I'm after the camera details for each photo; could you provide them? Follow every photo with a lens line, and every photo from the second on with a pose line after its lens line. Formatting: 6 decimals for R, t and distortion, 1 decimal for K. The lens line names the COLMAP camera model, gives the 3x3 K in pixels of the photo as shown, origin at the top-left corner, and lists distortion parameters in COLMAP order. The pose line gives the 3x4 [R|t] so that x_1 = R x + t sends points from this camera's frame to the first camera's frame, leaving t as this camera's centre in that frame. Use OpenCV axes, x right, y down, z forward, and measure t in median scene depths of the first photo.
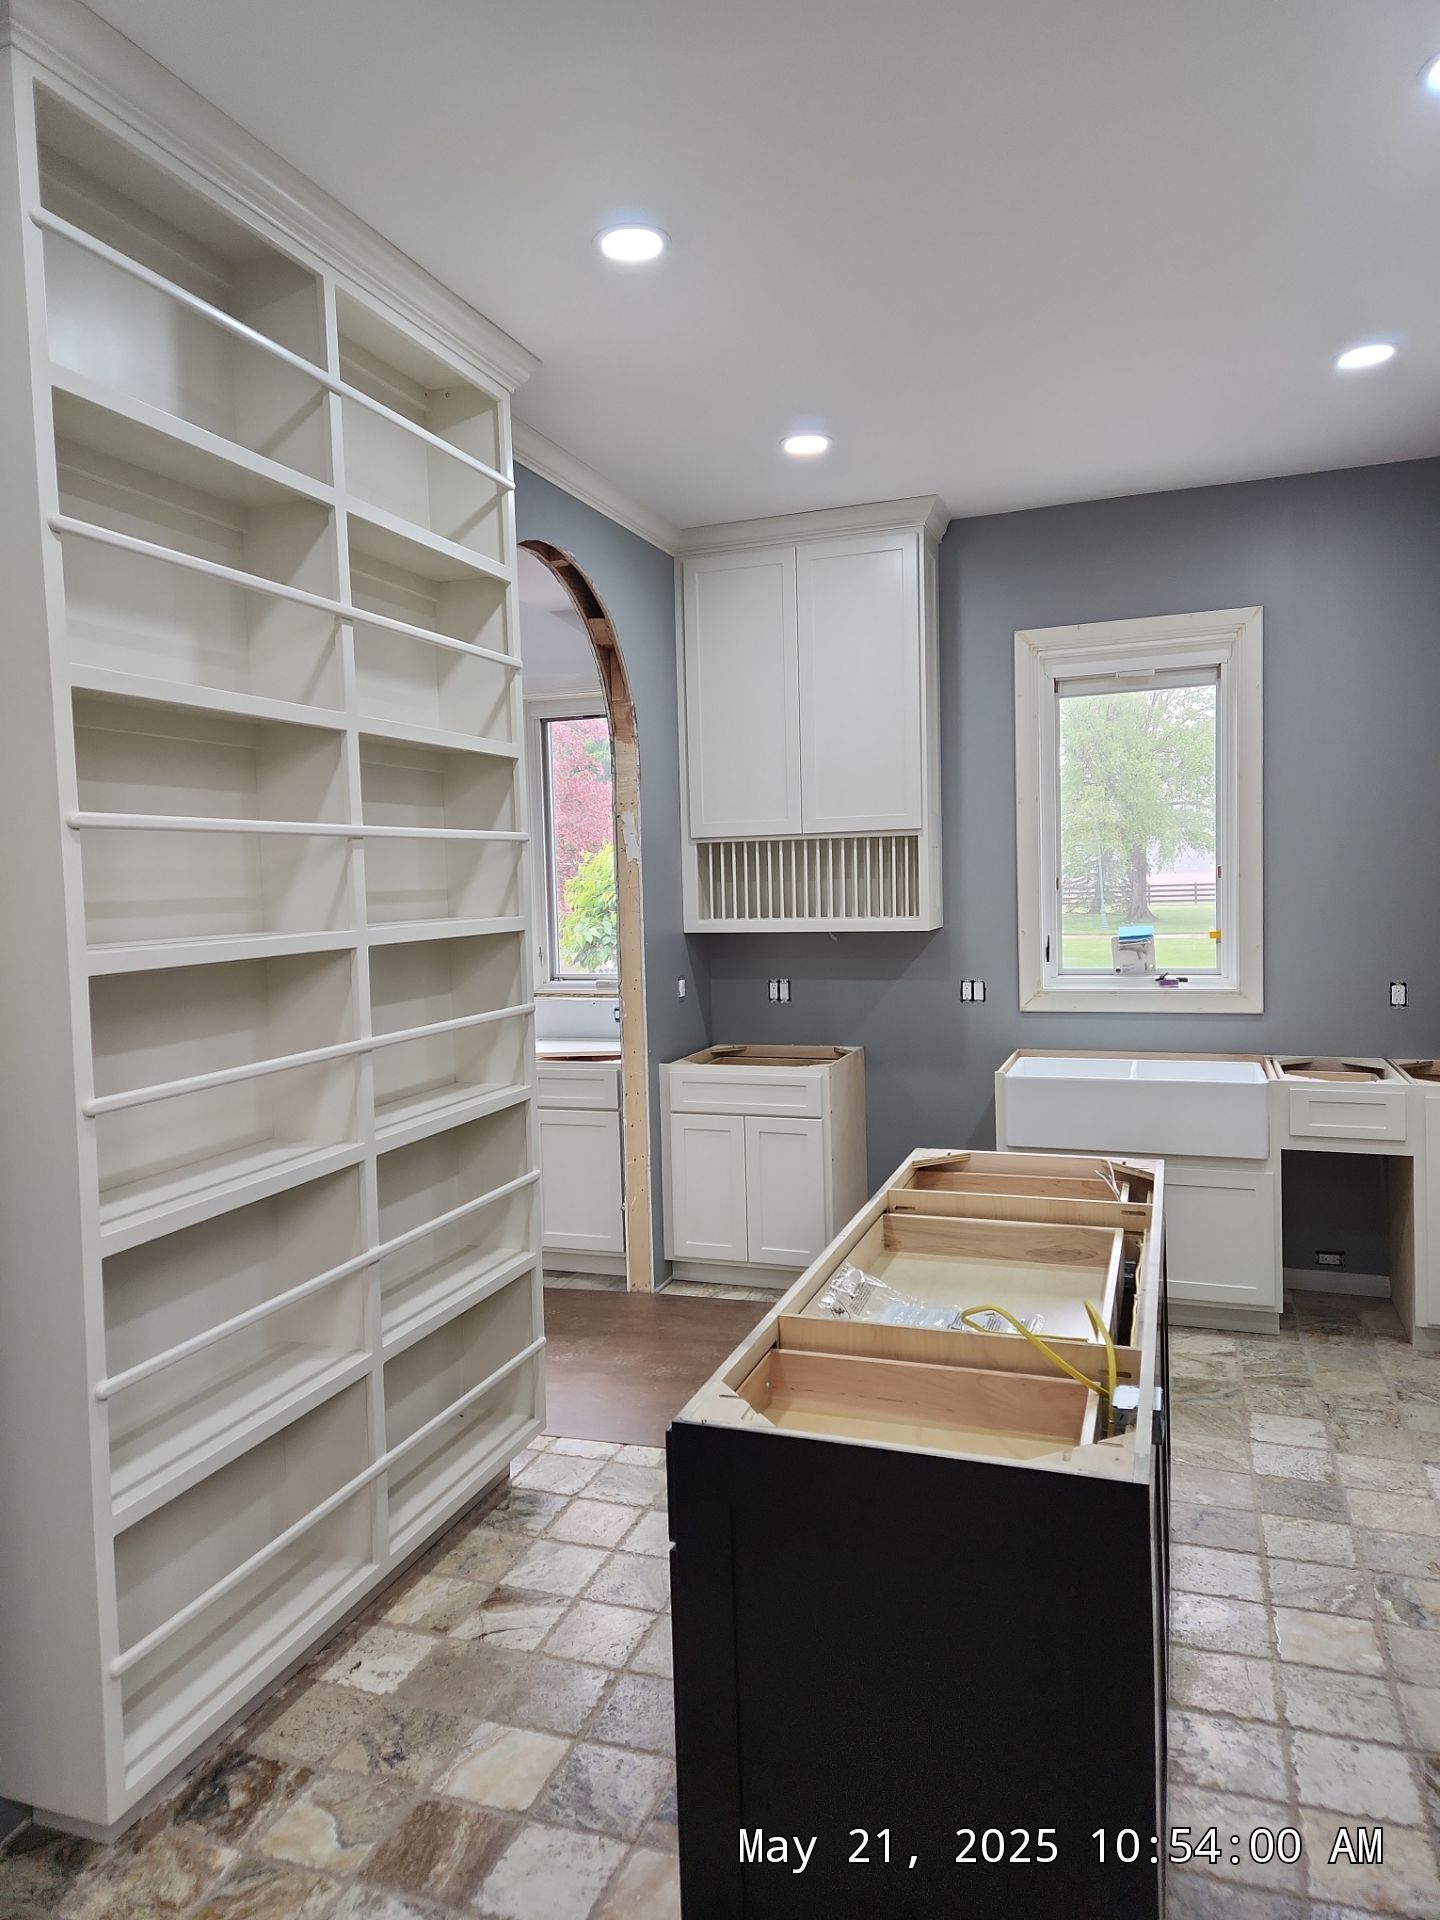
lens RADIAL K [[1269.1, 0, 717.6], [0, 1269.1, 946.5], [0, 0, 1]] dist [0.078626, -0.062819]
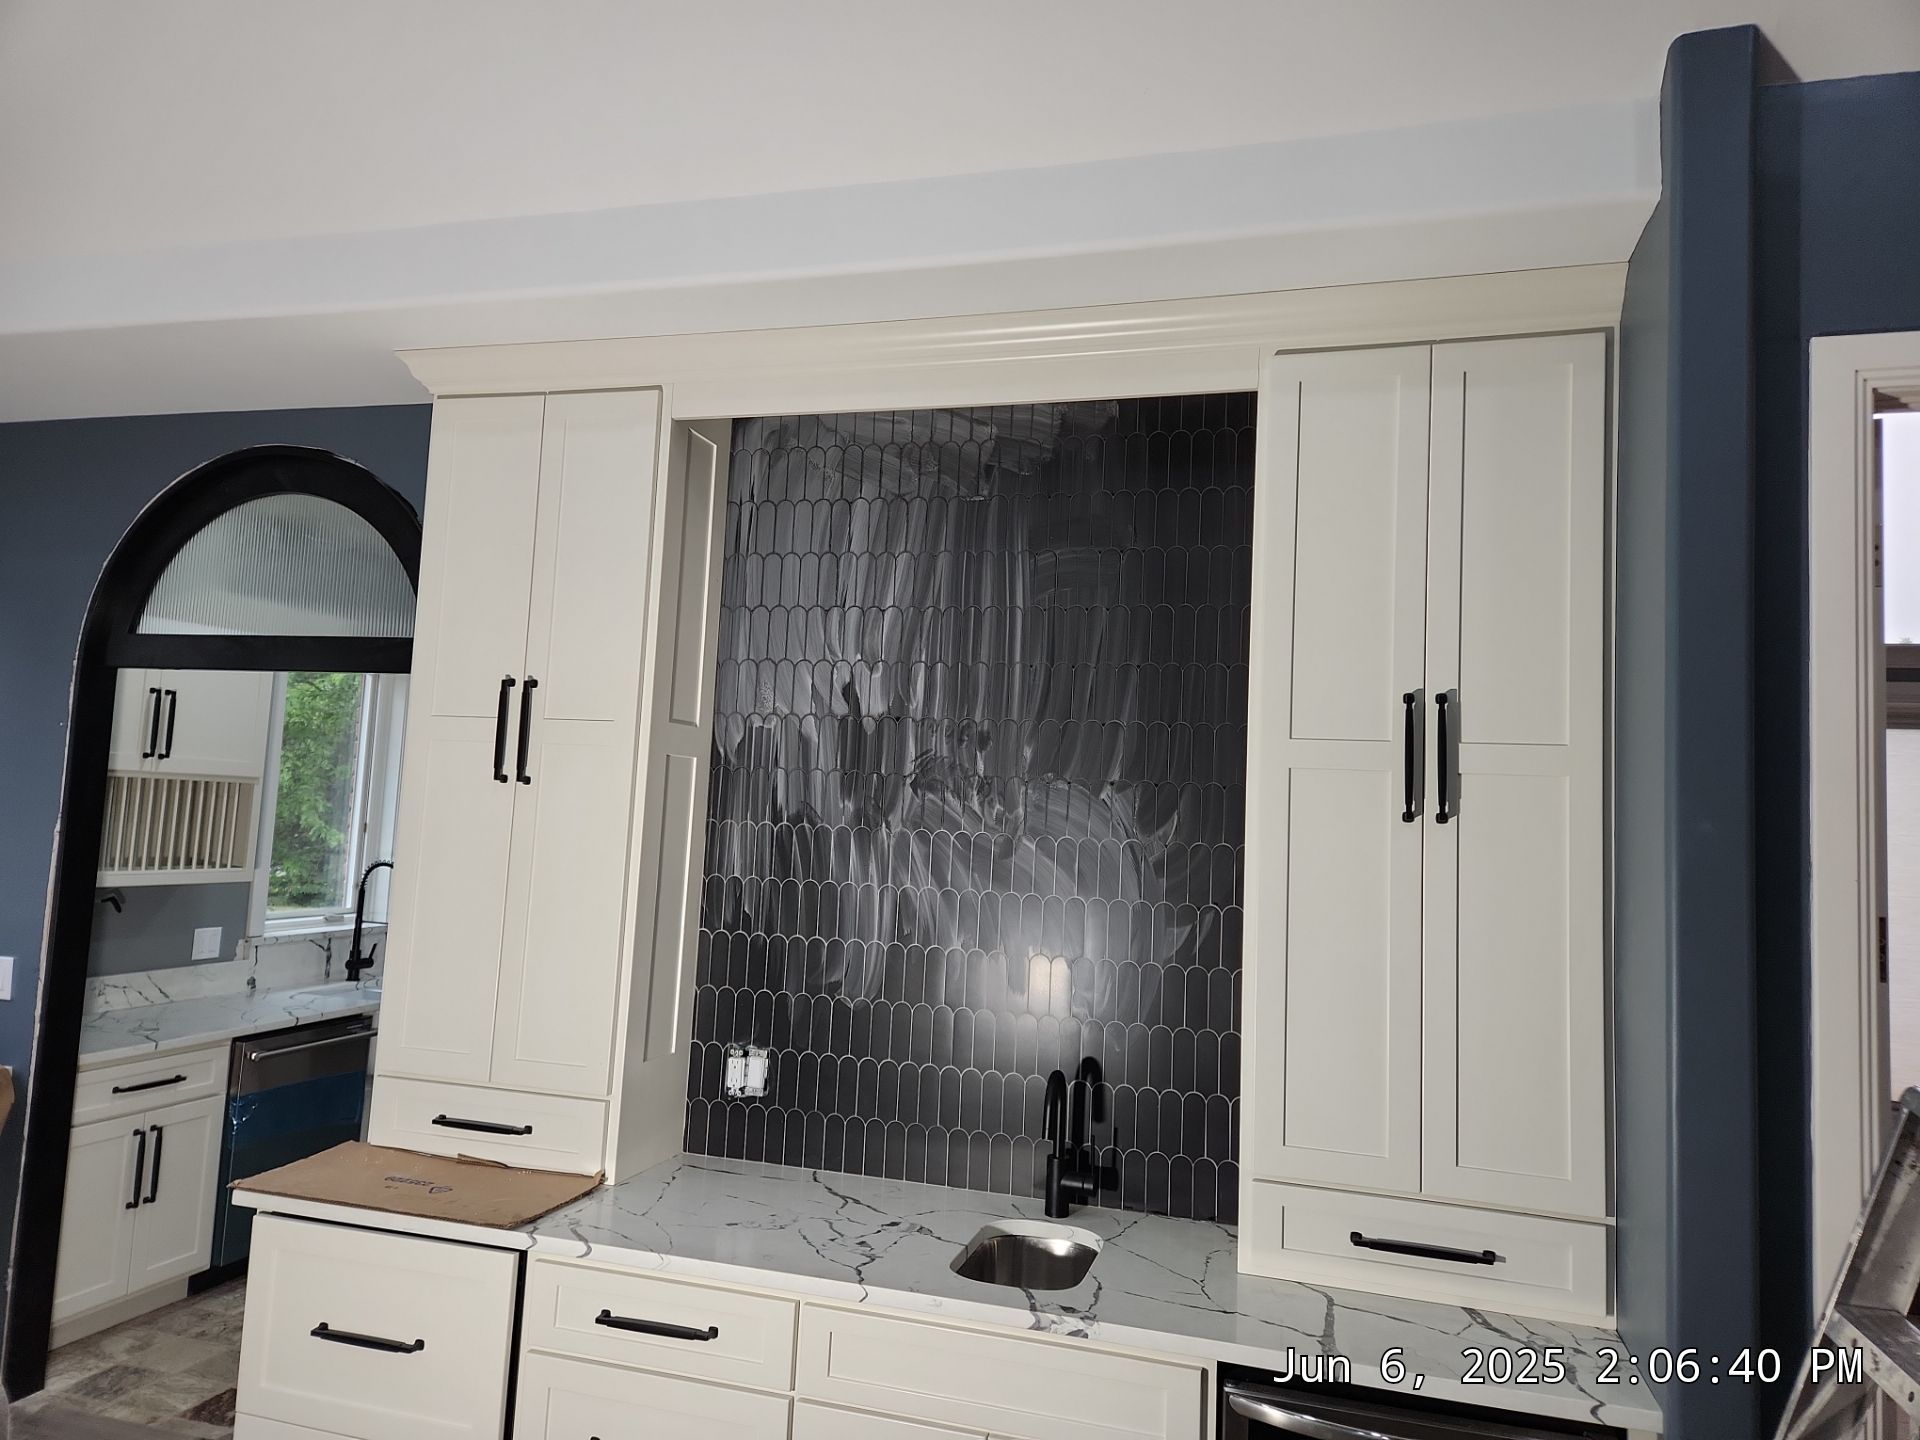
lens RADIAL K [[1269.1, 0, 969.2], [0, 1269.1, 719.6], [0, 0, 1]] dist [0.078626, -0.062819]
pose [[-0.066508, 0.104148, 0.992336, -1.214194], [0.013365, 0.994541, -0.103484, -0.035932], [-0.997696, 0.006380, -0.067537, 0.710181]]
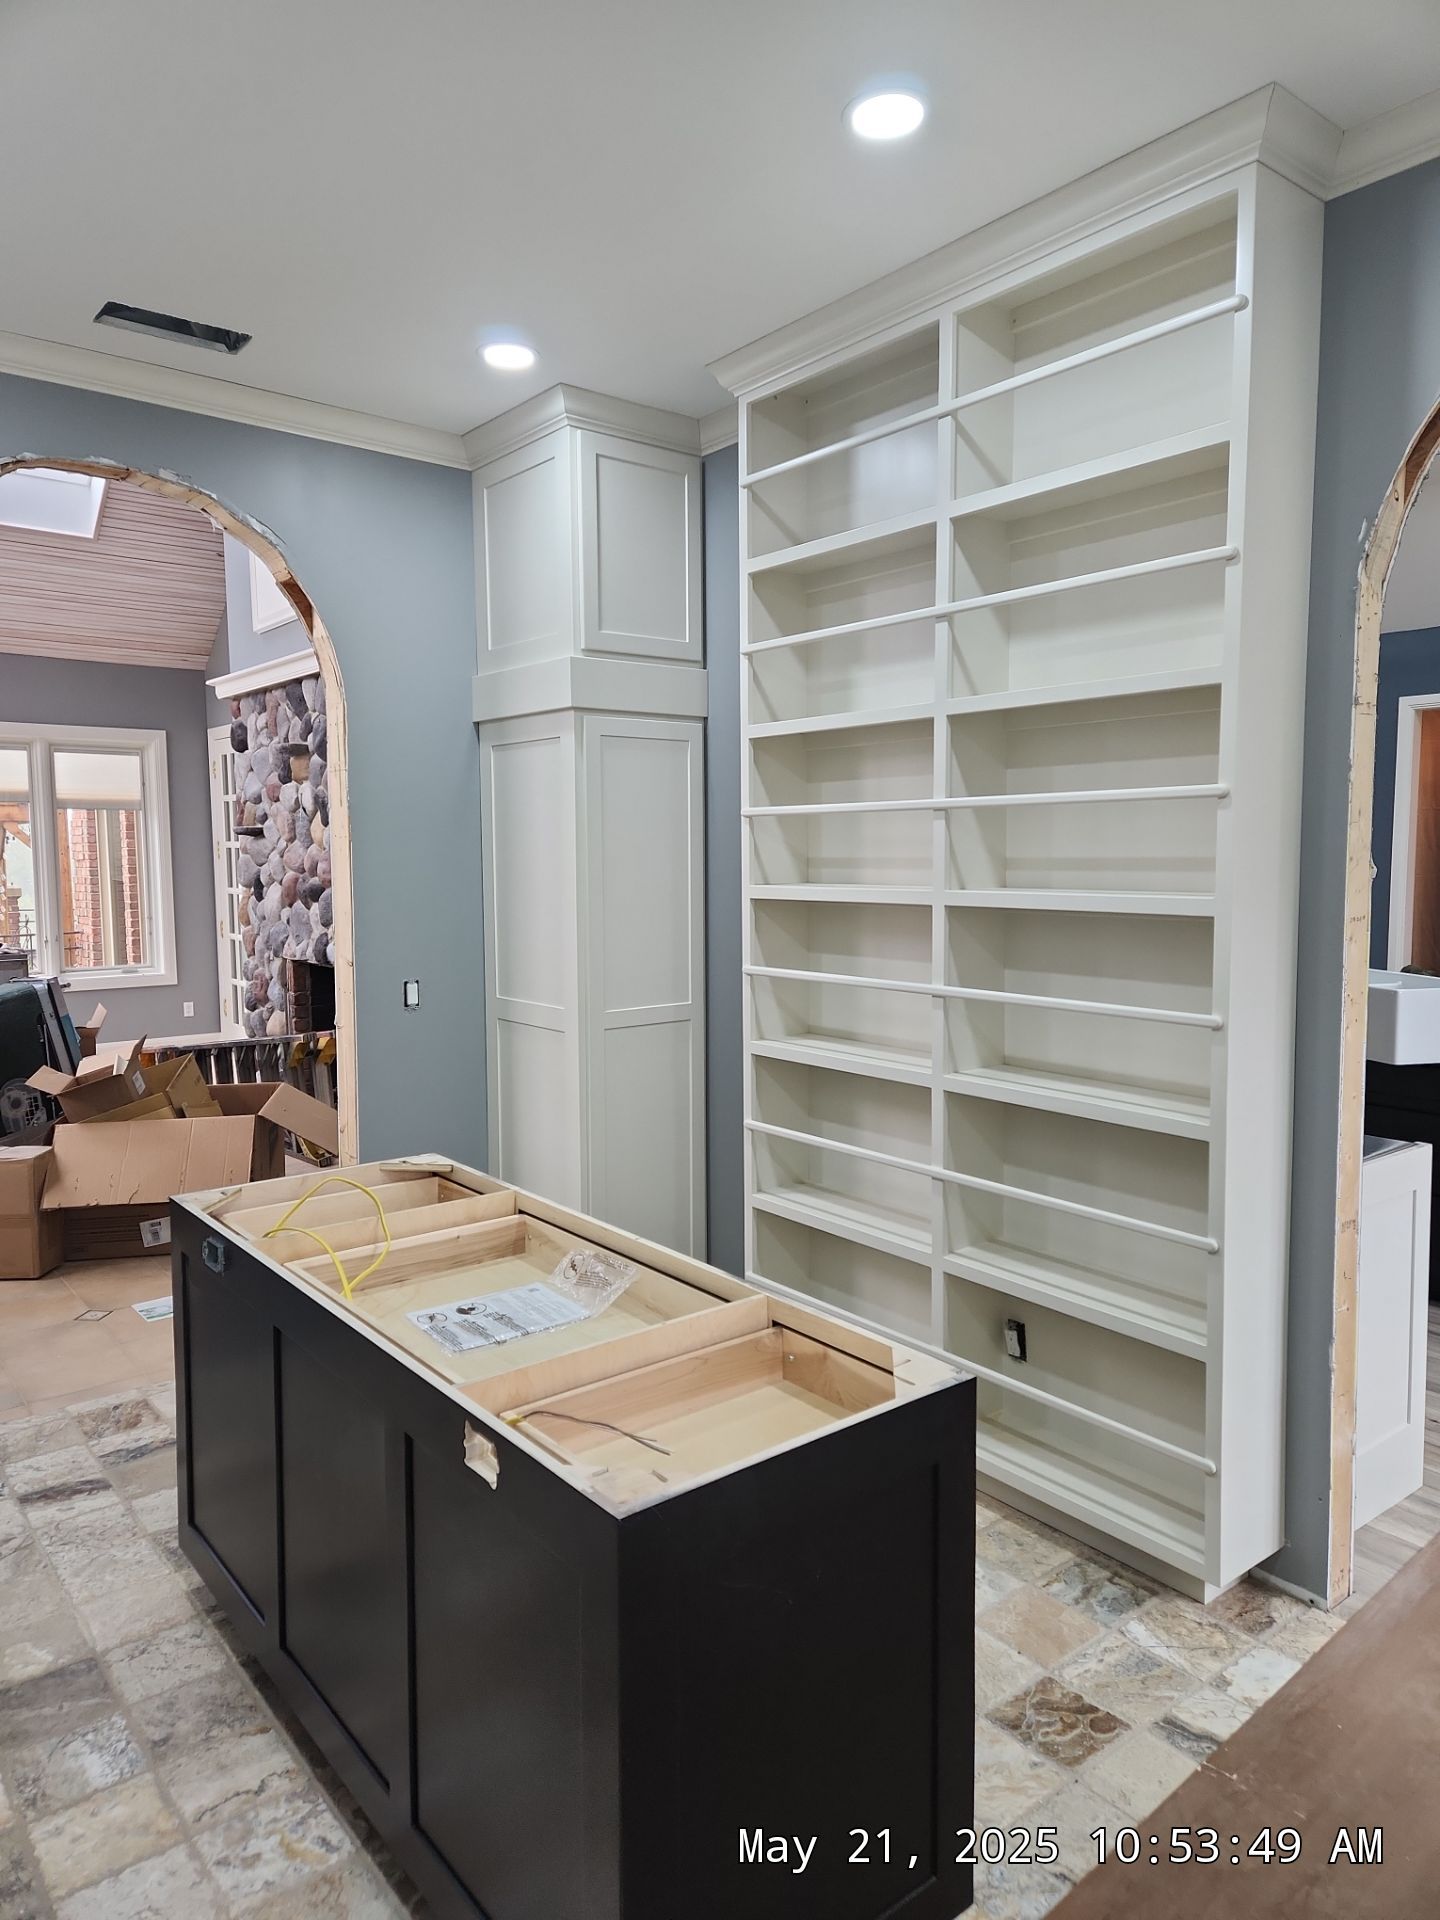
lens RADIAL K [[1269.1, 0, 722.5], [0, 1269.1, 948.4], [0, 0, 1]] dist [0.078626, -0.062819]
pose [[-0.524003, 0.098465, -0.846006, 0.620704], [-0.027038, 0.990871, 0.132073, -0.083407], [0.851287, 0.092081, -0.516557, 1.115707]]
